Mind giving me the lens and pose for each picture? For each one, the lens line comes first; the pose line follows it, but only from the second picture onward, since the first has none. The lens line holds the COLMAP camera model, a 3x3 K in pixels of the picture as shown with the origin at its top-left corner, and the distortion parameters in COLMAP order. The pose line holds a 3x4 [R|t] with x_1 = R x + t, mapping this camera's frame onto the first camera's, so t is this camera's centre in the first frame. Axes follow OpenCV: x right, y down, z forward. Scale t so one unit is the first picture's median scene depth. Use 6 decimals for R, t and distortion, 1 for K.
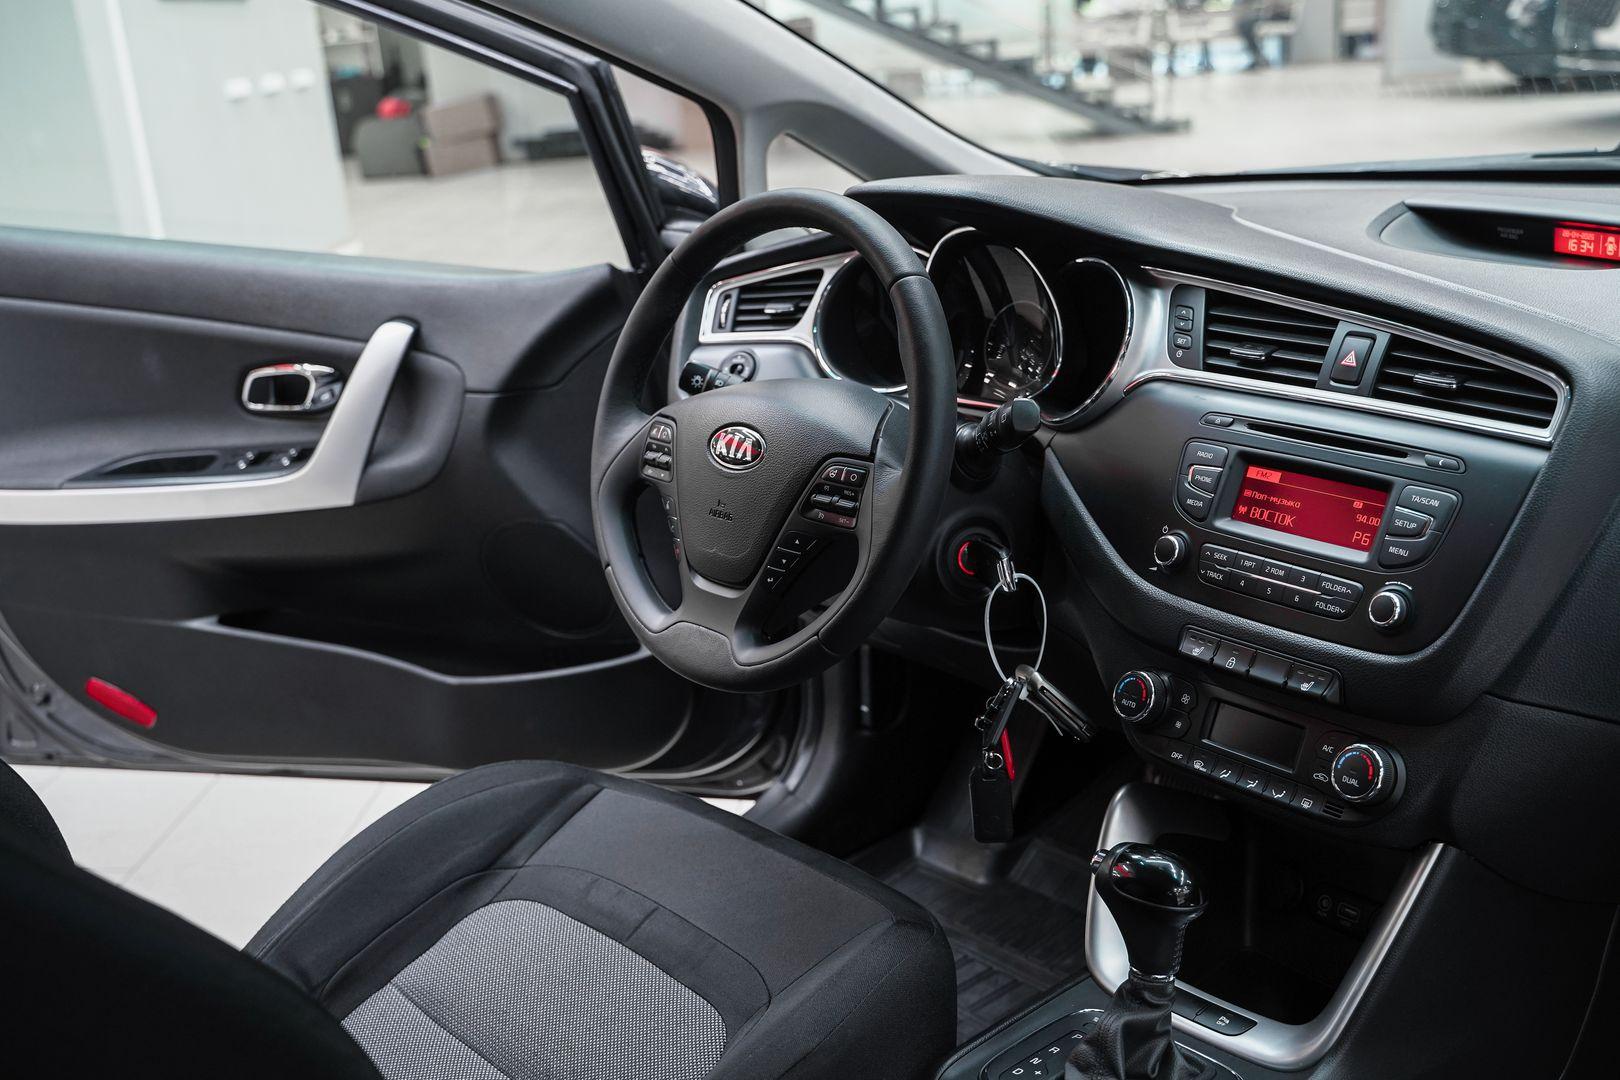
lens RADIAL K [[1733.9, 0, 810.0], [0, 1733.9, 540.0], [0, 0, 1]] dist [-0.023622, -0.007005]
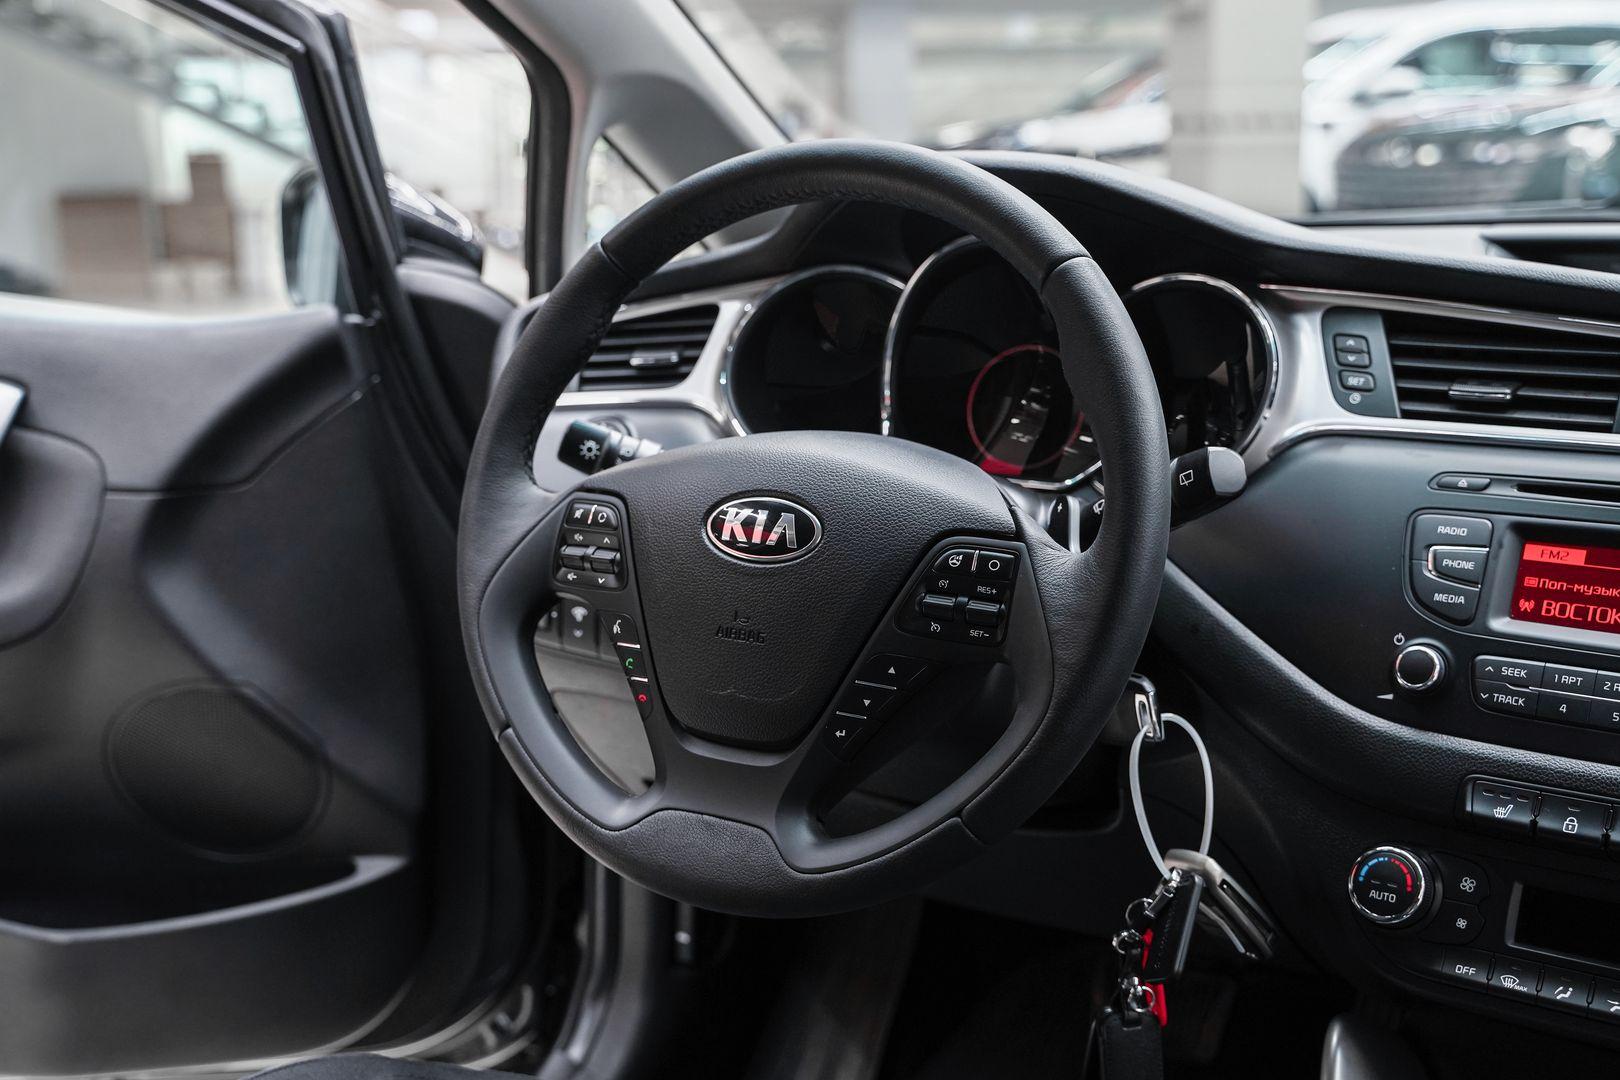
lens RADIAL K [[1874.9, 0, 810.0], [0, 1874.9, 540.0], [0, 0, 1]] dist [0.012729, 0.006123]
pose [[0.946840, 0.000205, 0.321705, -0.249684], [0.034561, 0.994148, -0.102353, 0.022212], [-0.319843, 0.108031, 0.941292, 0.348223]]
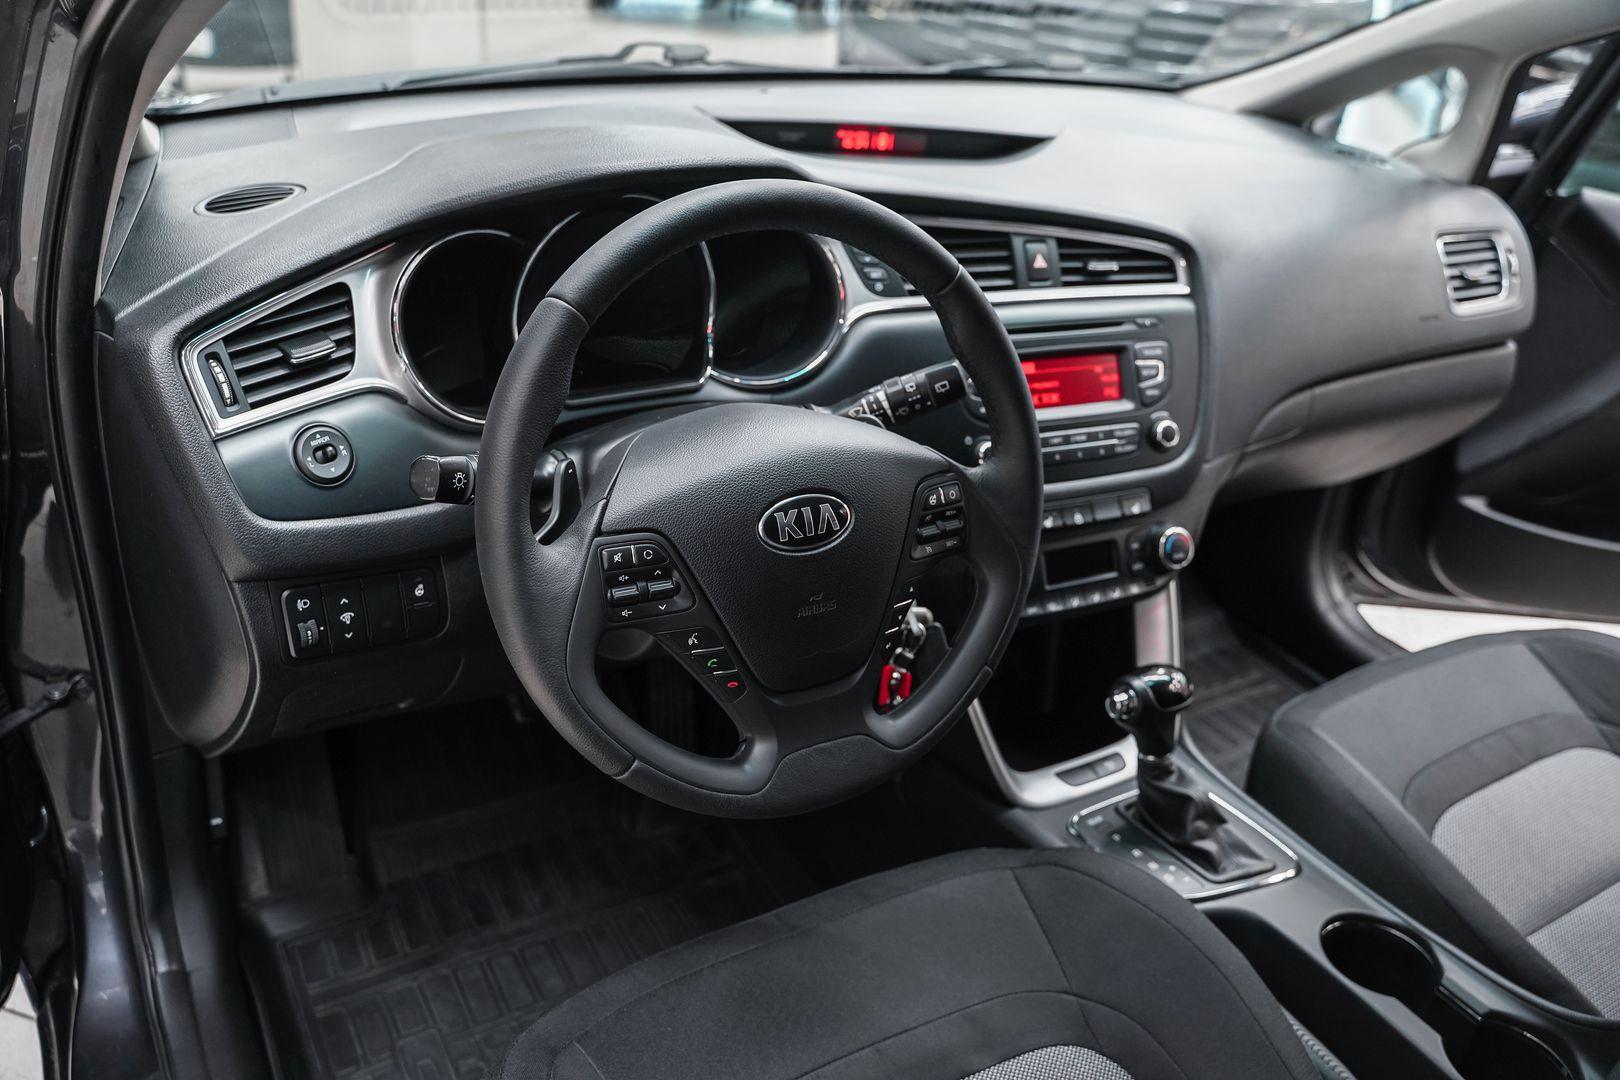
lens RADIAL K [[1297.1, 0, 810.0], [0, 1297.1, 540.0], [0, 0, 1]] dist [-0.107351, 0.070014]
pose [[0.185690, -0.386671, 0.903330, -0.581325], [0.195829, 0.915439, 0.351599, -0.254203], [-0.962897, 0.111610, 0.245710, 0.861575]]
